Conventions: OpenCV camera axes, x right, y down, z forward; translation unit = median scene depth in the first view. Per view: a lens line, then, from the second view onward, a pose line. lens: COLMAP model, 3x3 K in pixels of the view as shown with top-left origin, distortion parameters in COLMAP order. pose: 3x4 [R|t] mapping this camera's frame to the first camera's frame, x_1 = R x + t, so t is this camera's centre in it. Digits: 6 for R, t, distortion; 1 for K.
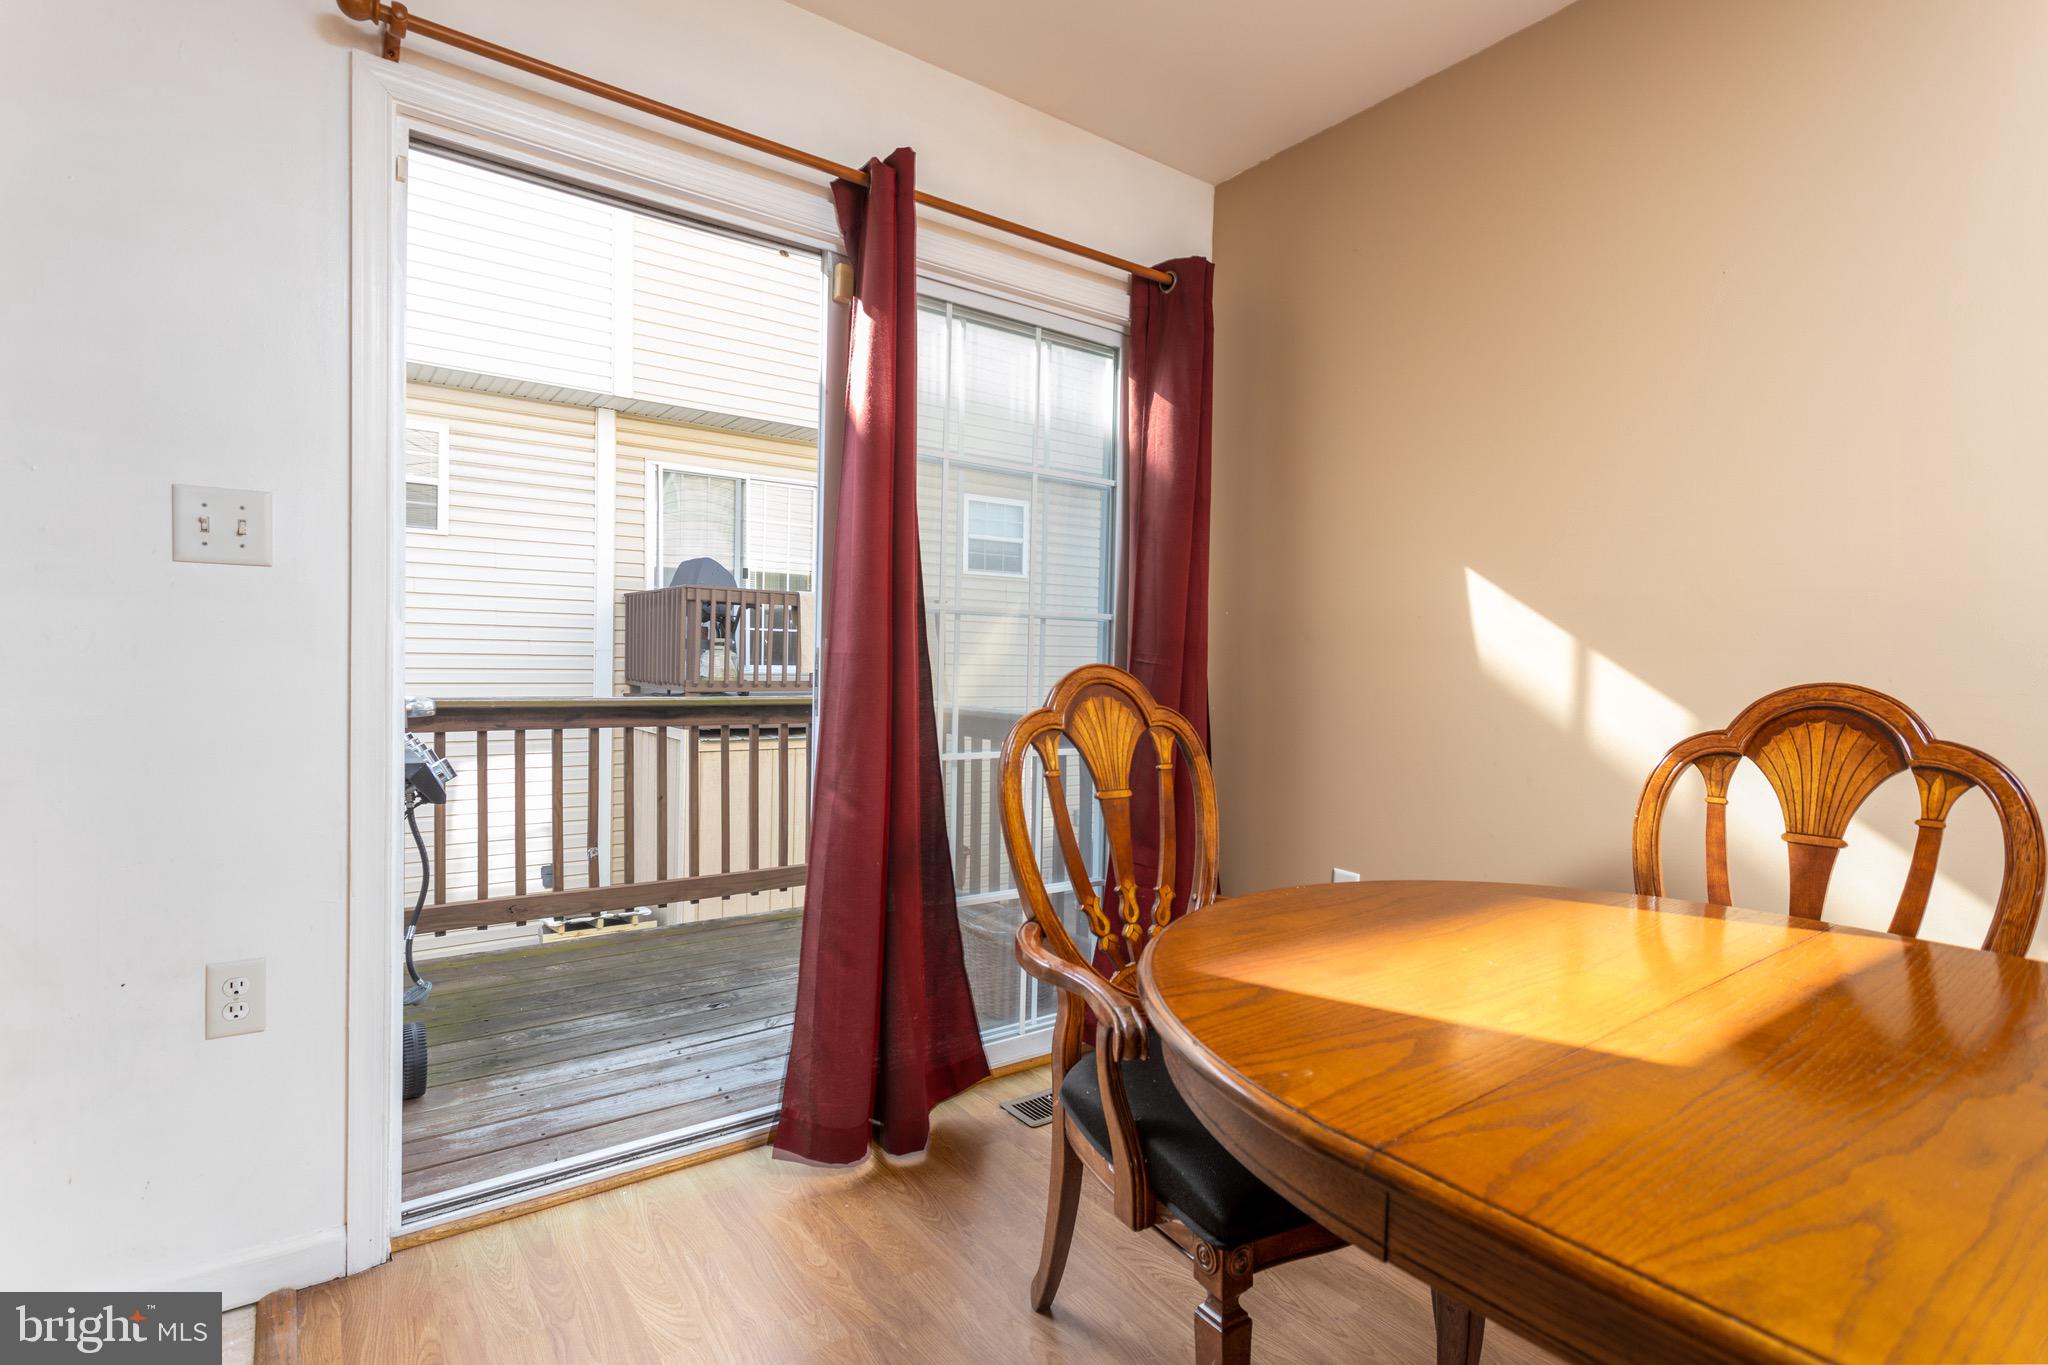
lens RADIAL K [[986.3, 0, 1024.3], [0, 986.3, 677.3], [0, 0, 1]] dist [0.007356, 0.000227]
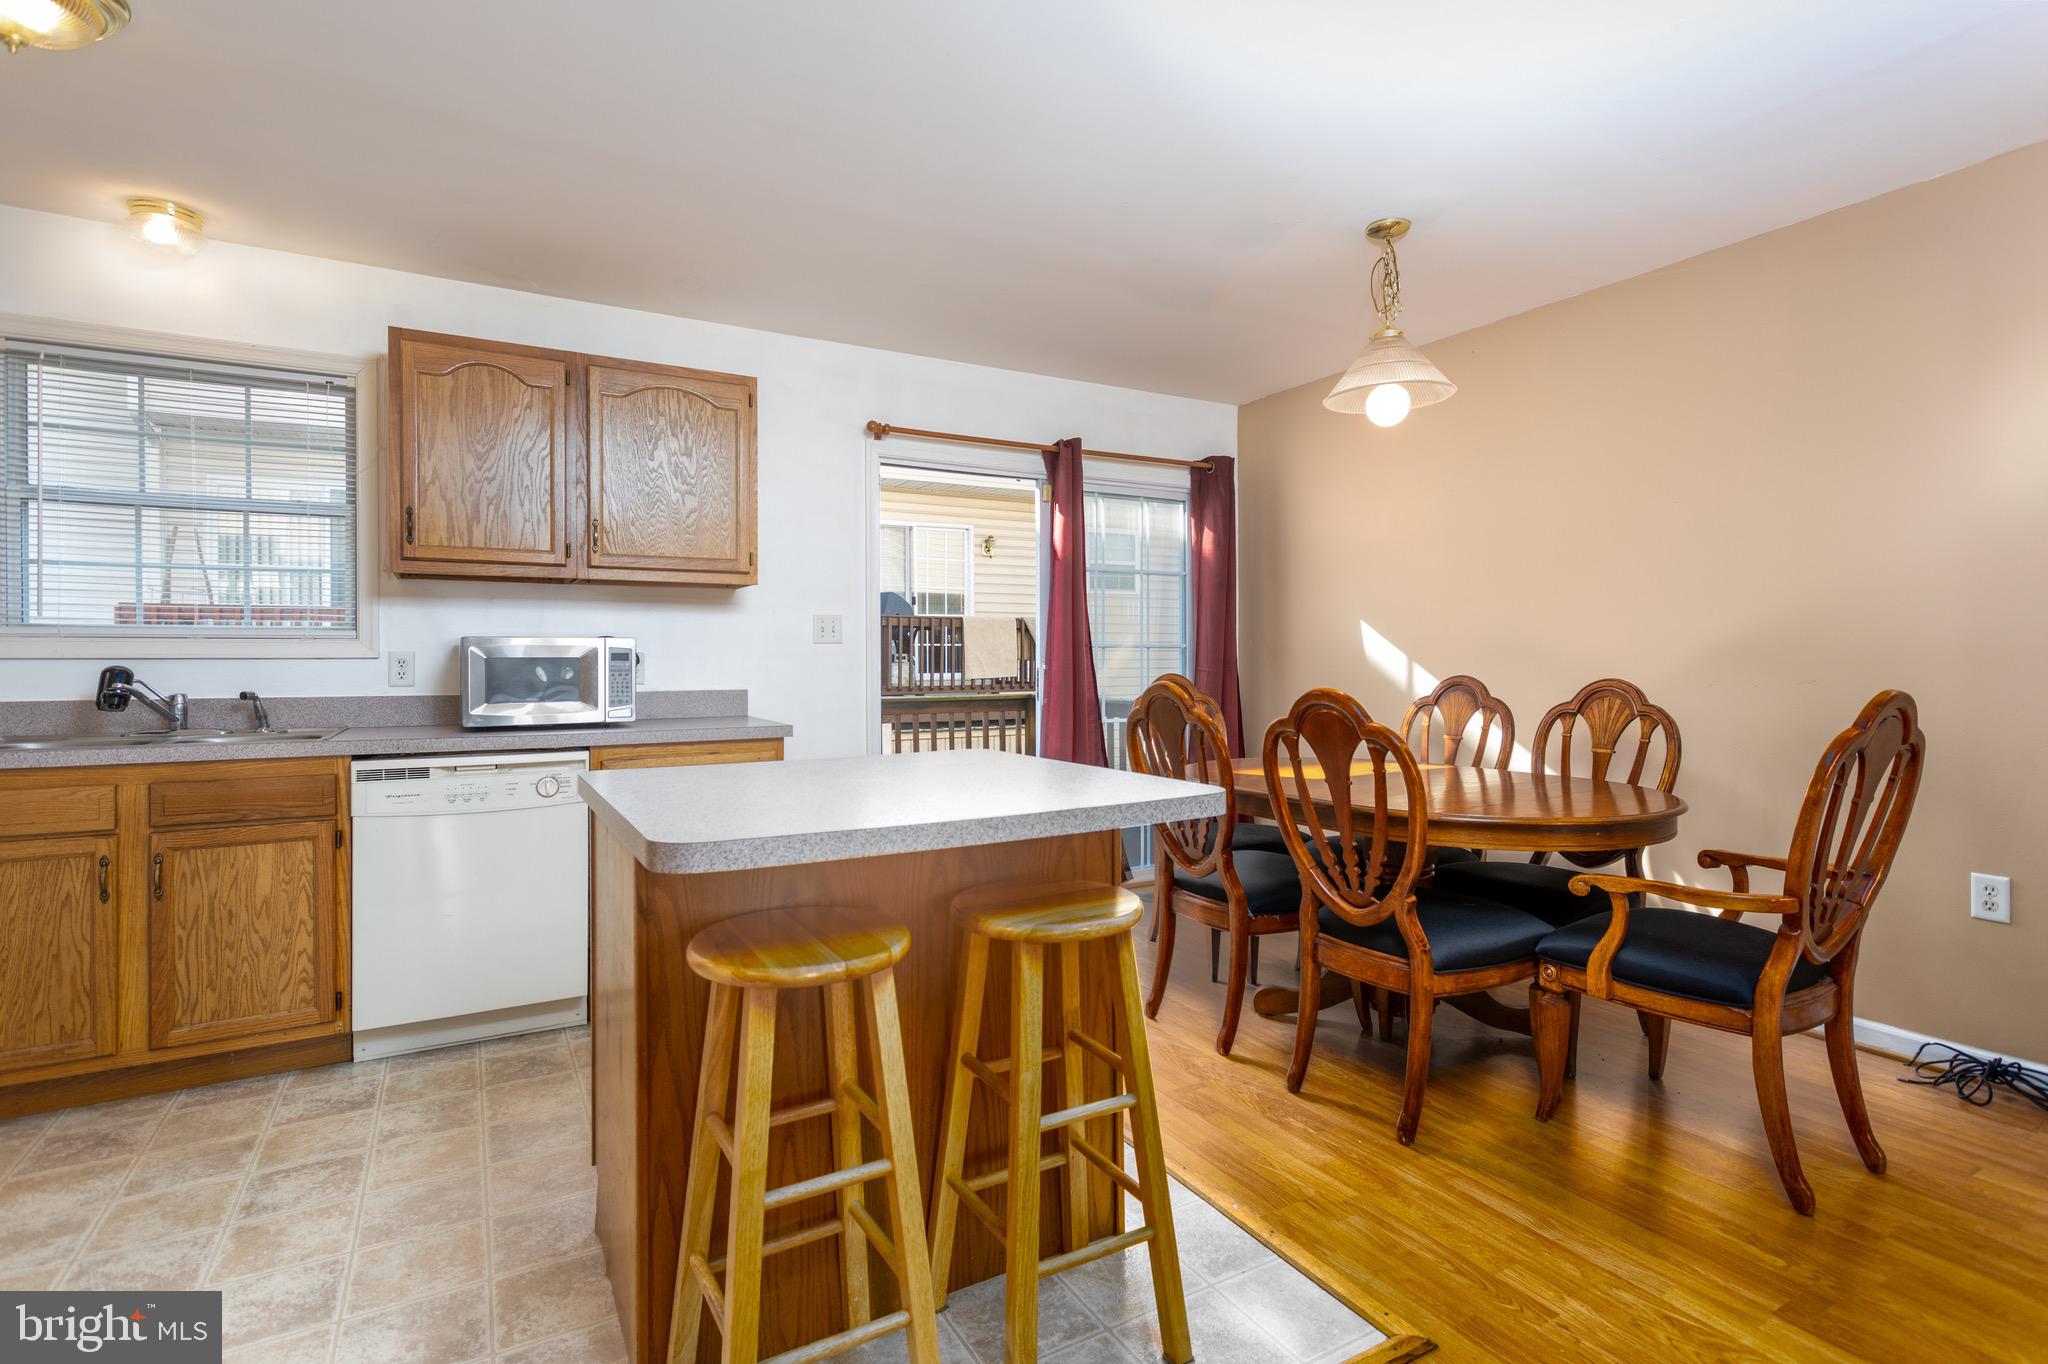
lens RADIAL K [[986.3, 0, 1028.9], [0, 986.3, 658.7], [0, 0, 1]] dist [0.007356, 0.000227]
pose [[0.993676, -0.024443, -0.109593, -0.001114], [0.022261, 0.999530, -0.021084, -0.005195], [0.110056, 0.018511, 0.993753, -0.924146]]
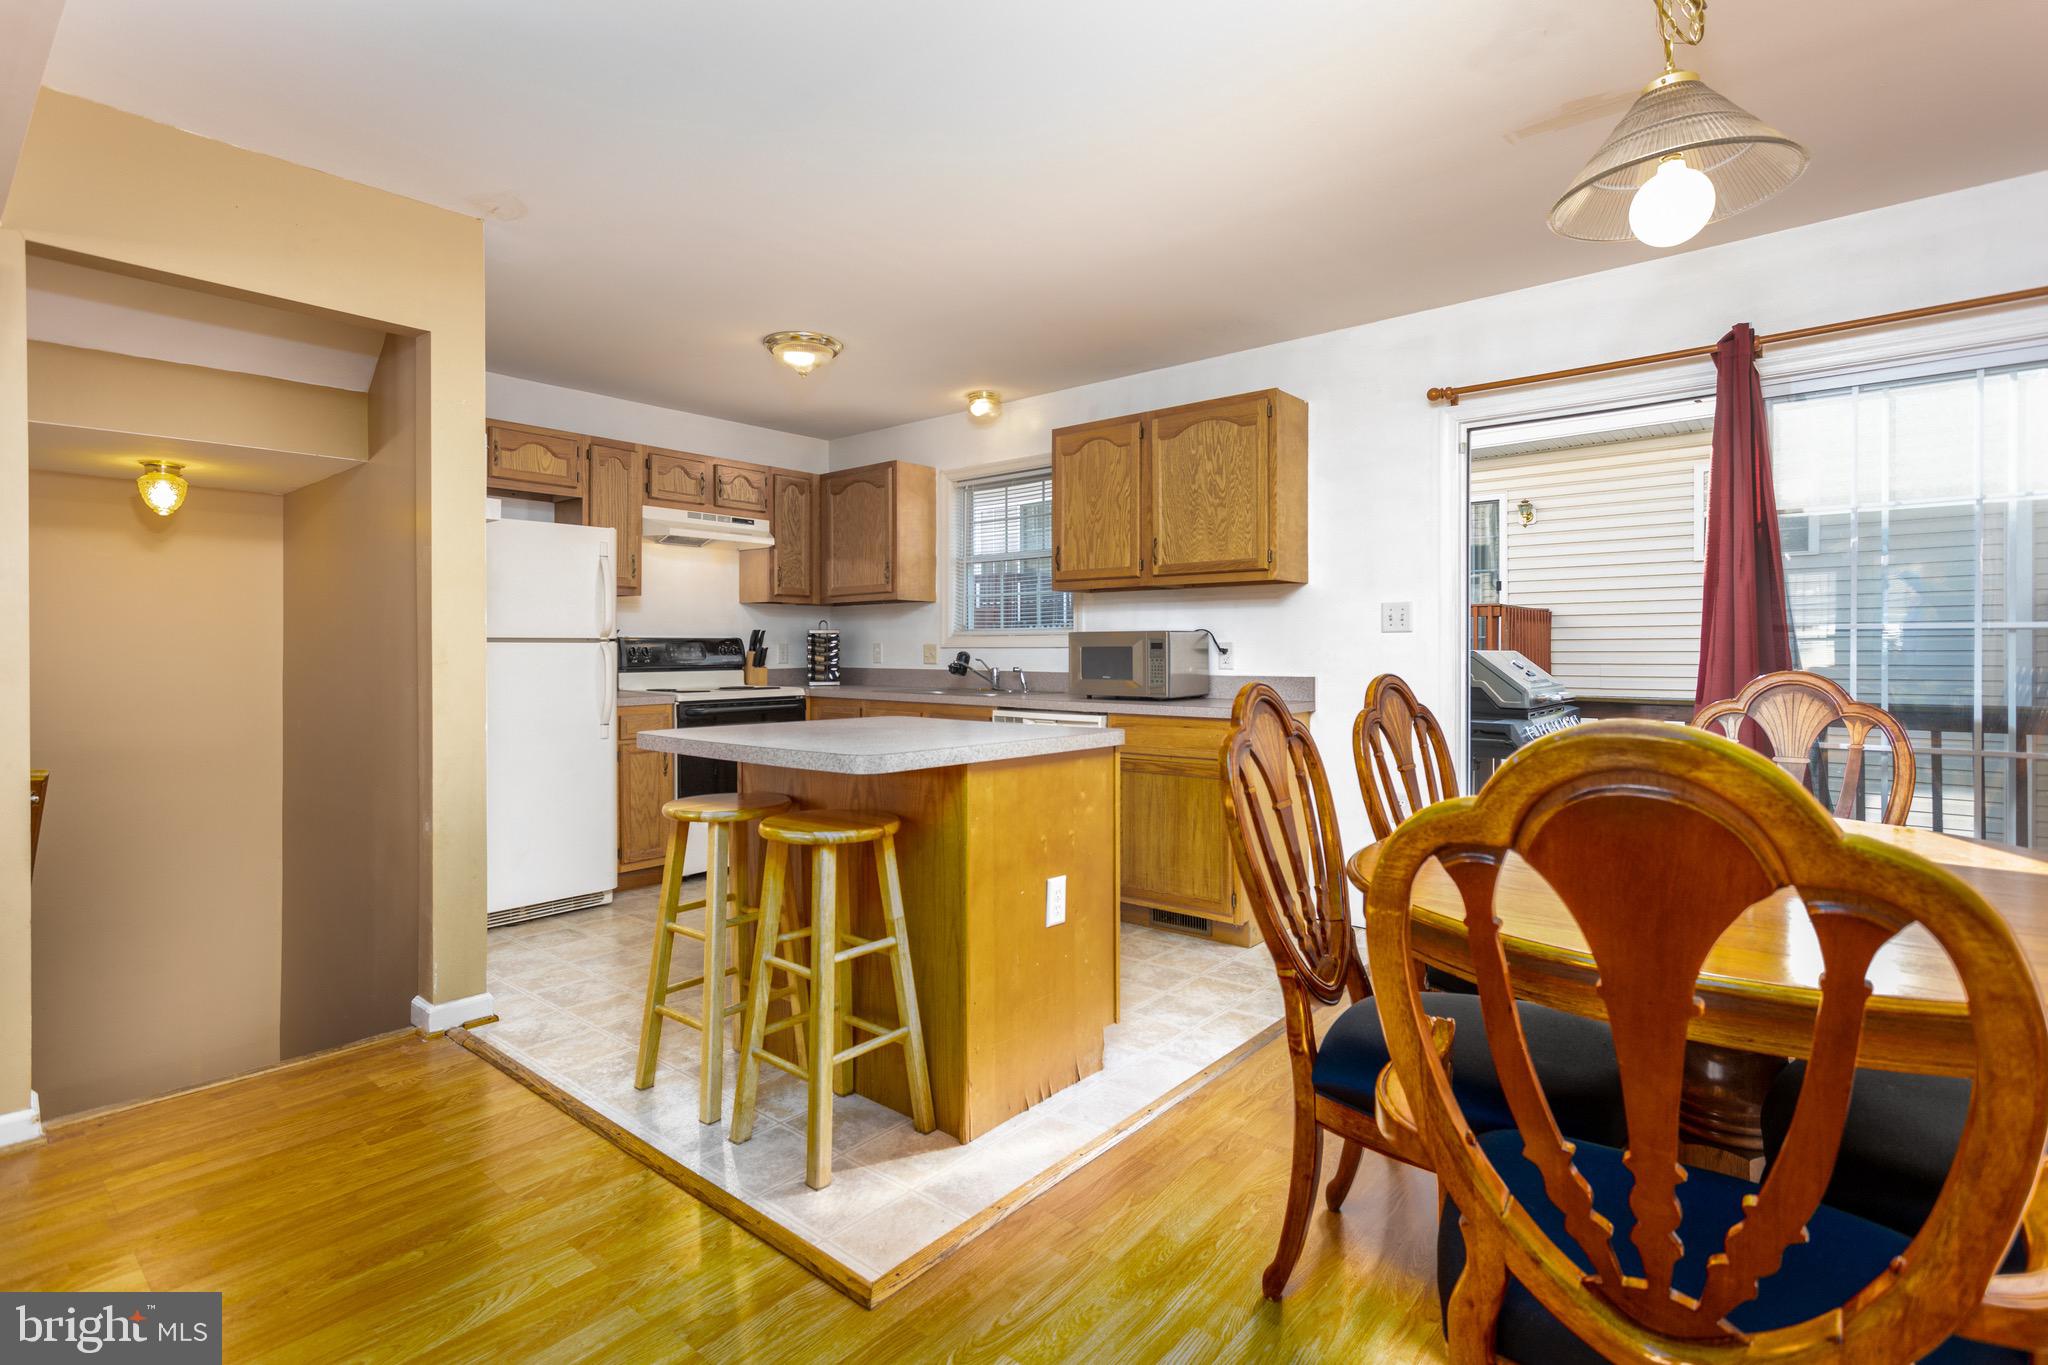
lens RADIAL K [[986.3, 0, 1005.0], [0, 986.3, 662.4], [0, 0, 1]] dist [0.007356, 0.000227]
pose [[0.224037, -0.012094, -0.974506, 0.849449], [-0.016060, 0.999741, -0.016099, 0.010403], [0.974448, 0.019257, 0.223785, -0.316496]]
